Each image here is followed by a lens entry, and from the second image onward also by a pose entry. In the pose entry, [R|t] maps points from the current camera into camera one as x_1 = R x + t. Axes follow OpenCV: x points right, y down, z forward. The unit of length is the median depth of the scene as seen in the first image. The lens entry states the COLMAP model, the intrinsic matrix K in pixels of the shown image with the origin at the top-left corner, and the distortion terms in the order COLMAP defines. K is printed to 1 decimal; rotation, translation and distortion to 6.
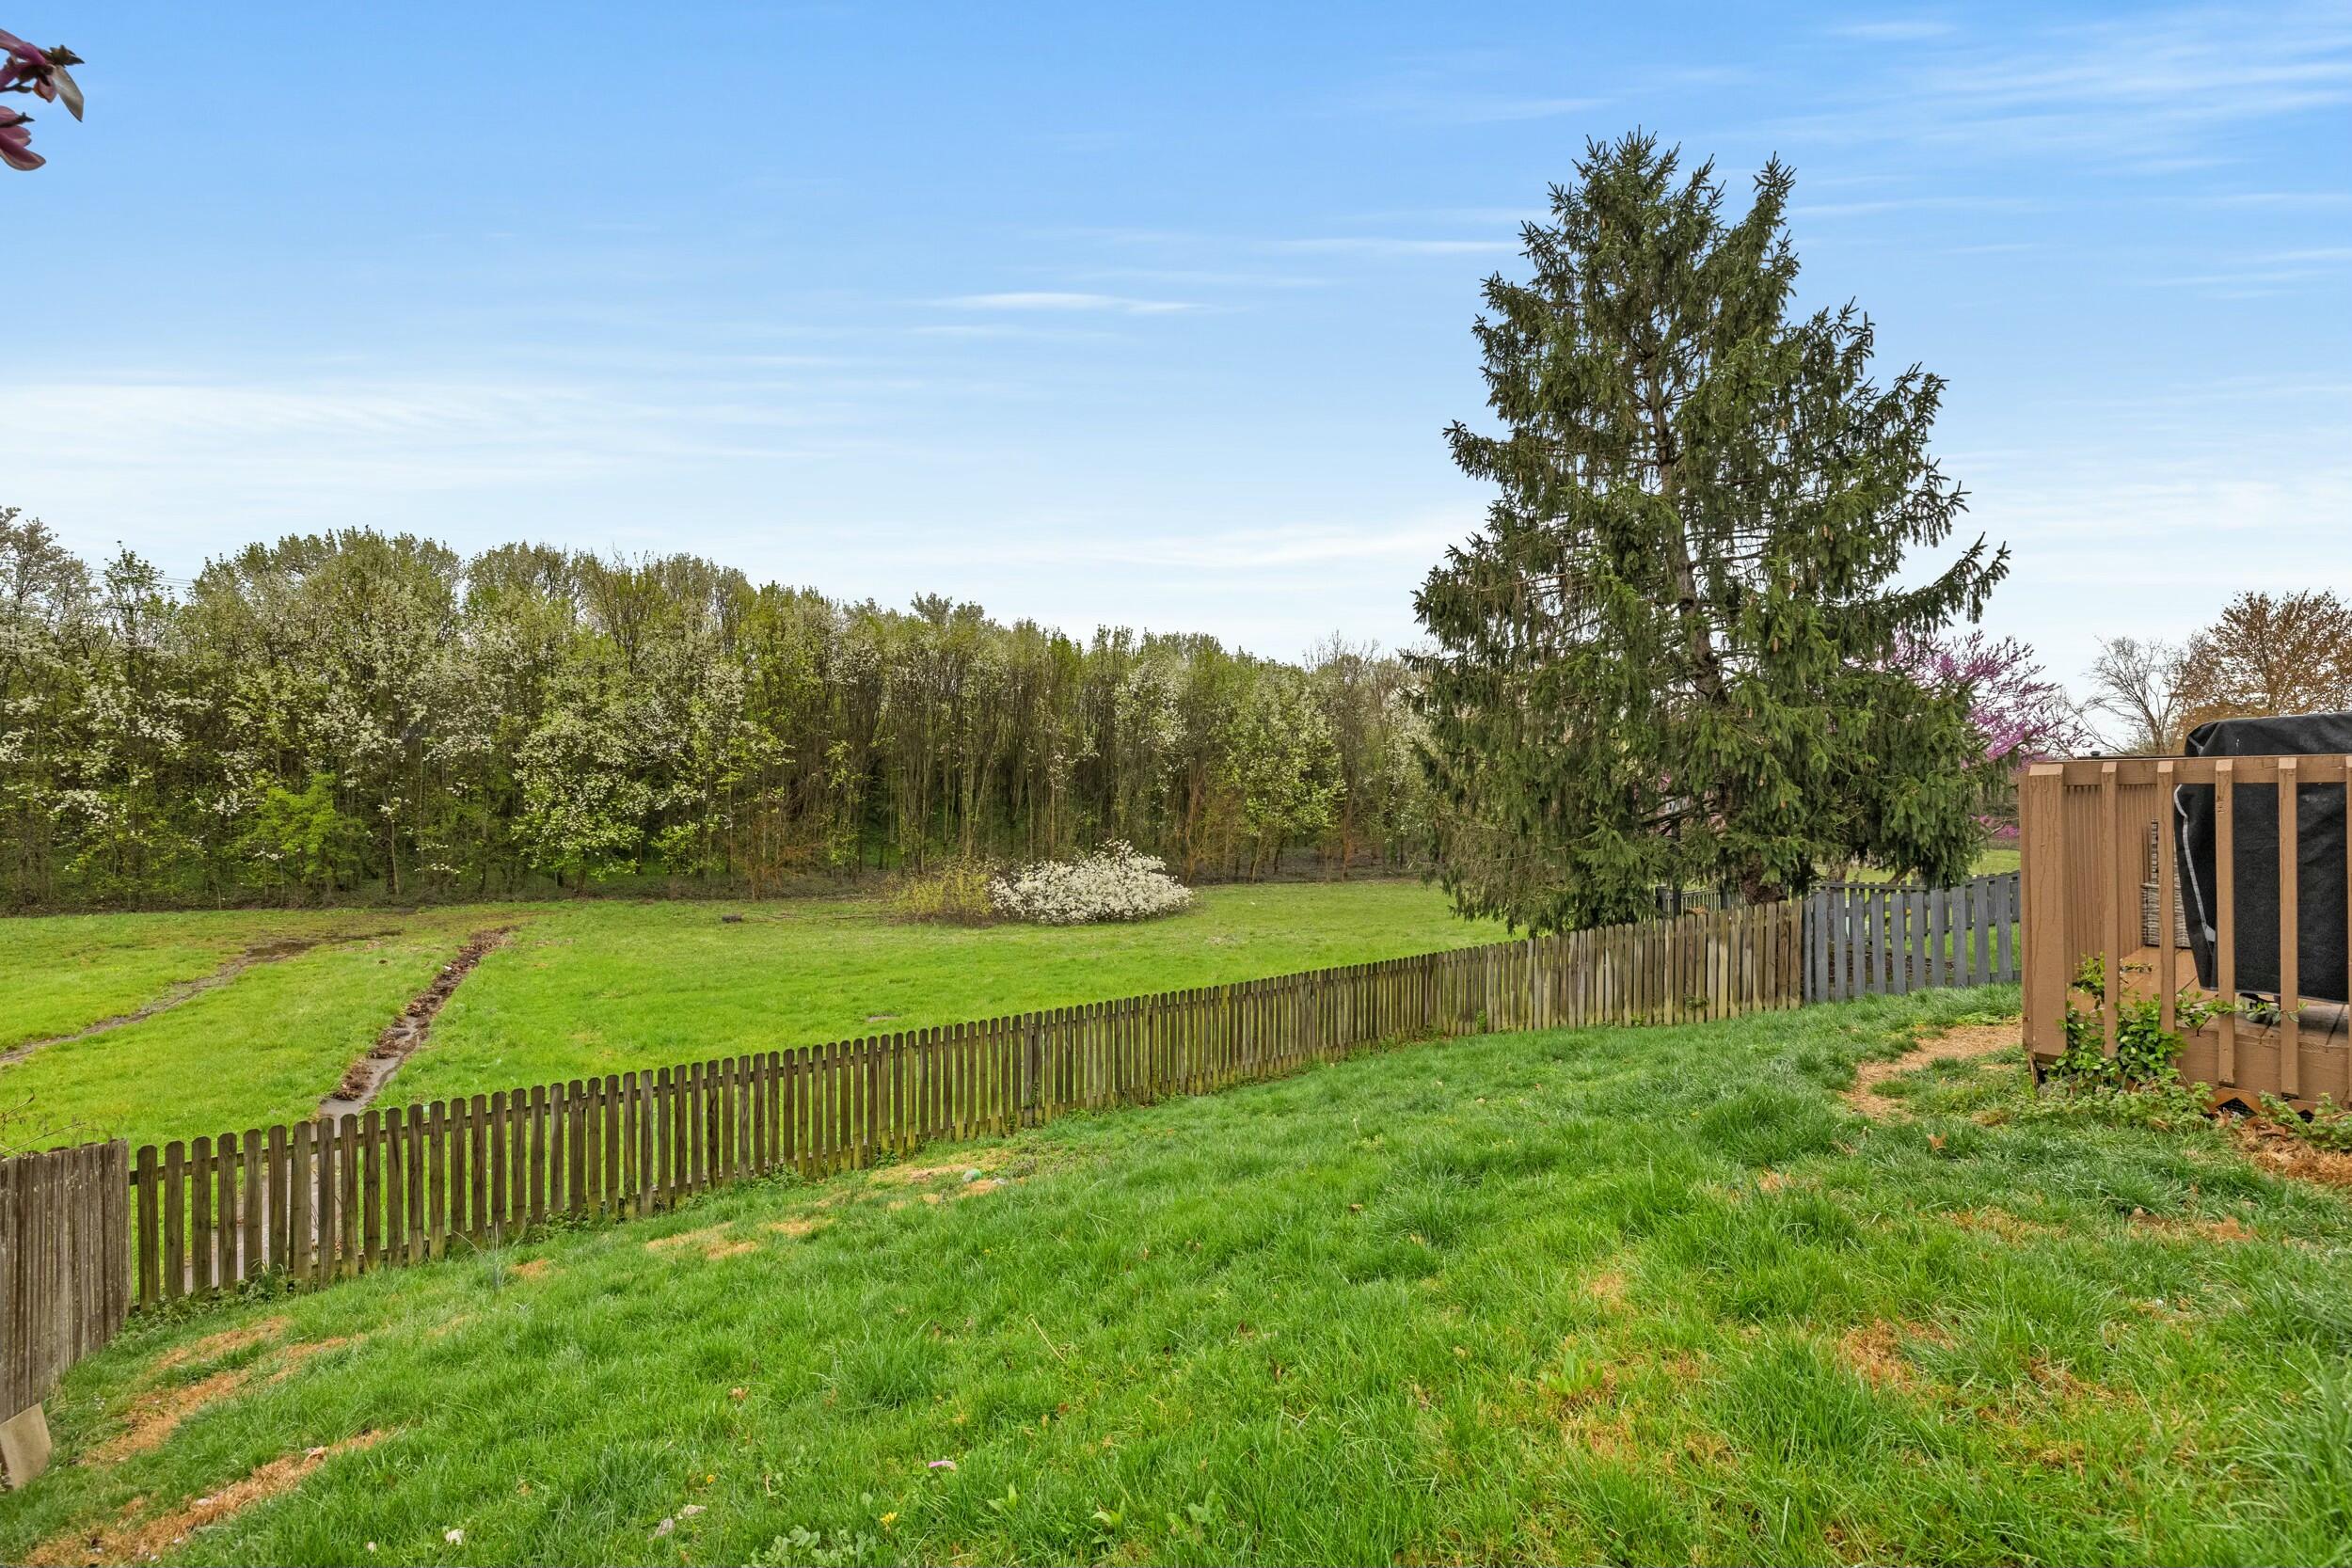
lens RADIAL K [[997.9, 0, 1181.4], [0, 997.9, 789.4], [0, 0, 1]] dist [0.001916, 0.000830]
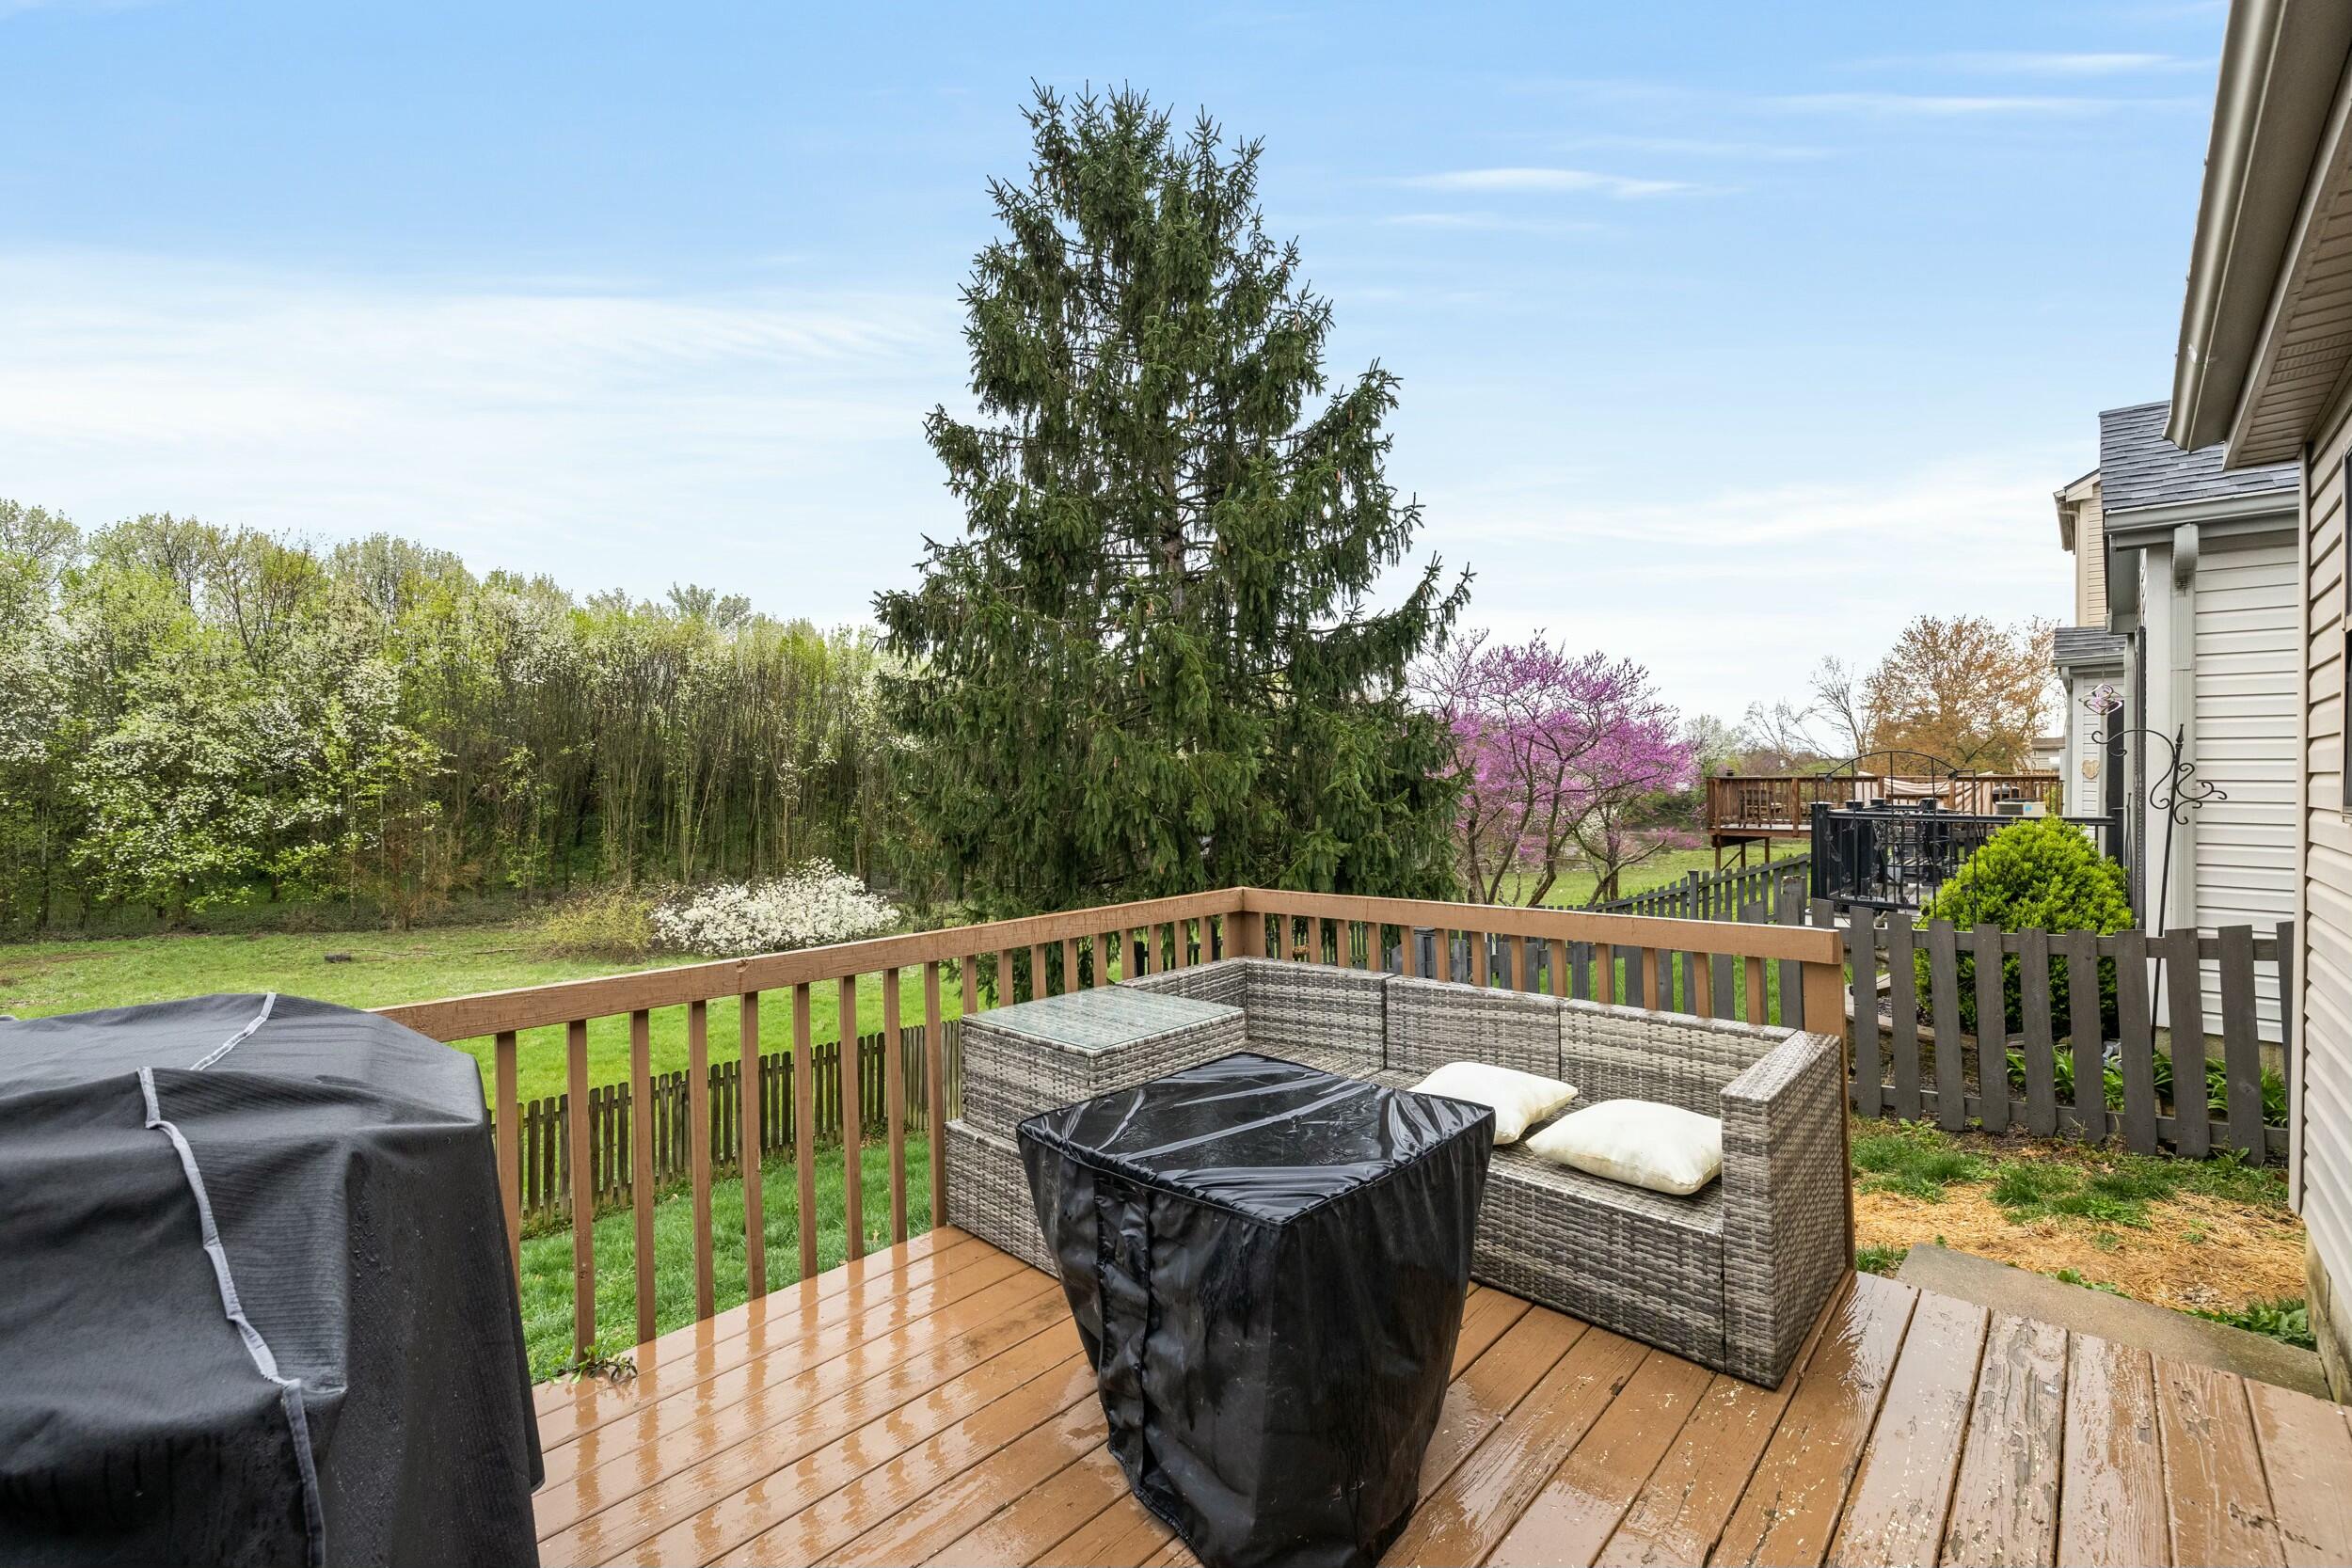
lens RADIAL K [[997.9, 0, 1165.8], [0, 997.9, 774.3], [0, 0, 1]] dist [0.001916, 0.000830]
pose [[0.990444, -0.000662, 0.137916, 0.118871], [0.002538, 0.999907, -0.013428, -0.012848], [-0.137894, 0.013650, 0.990353, 0.041647]]
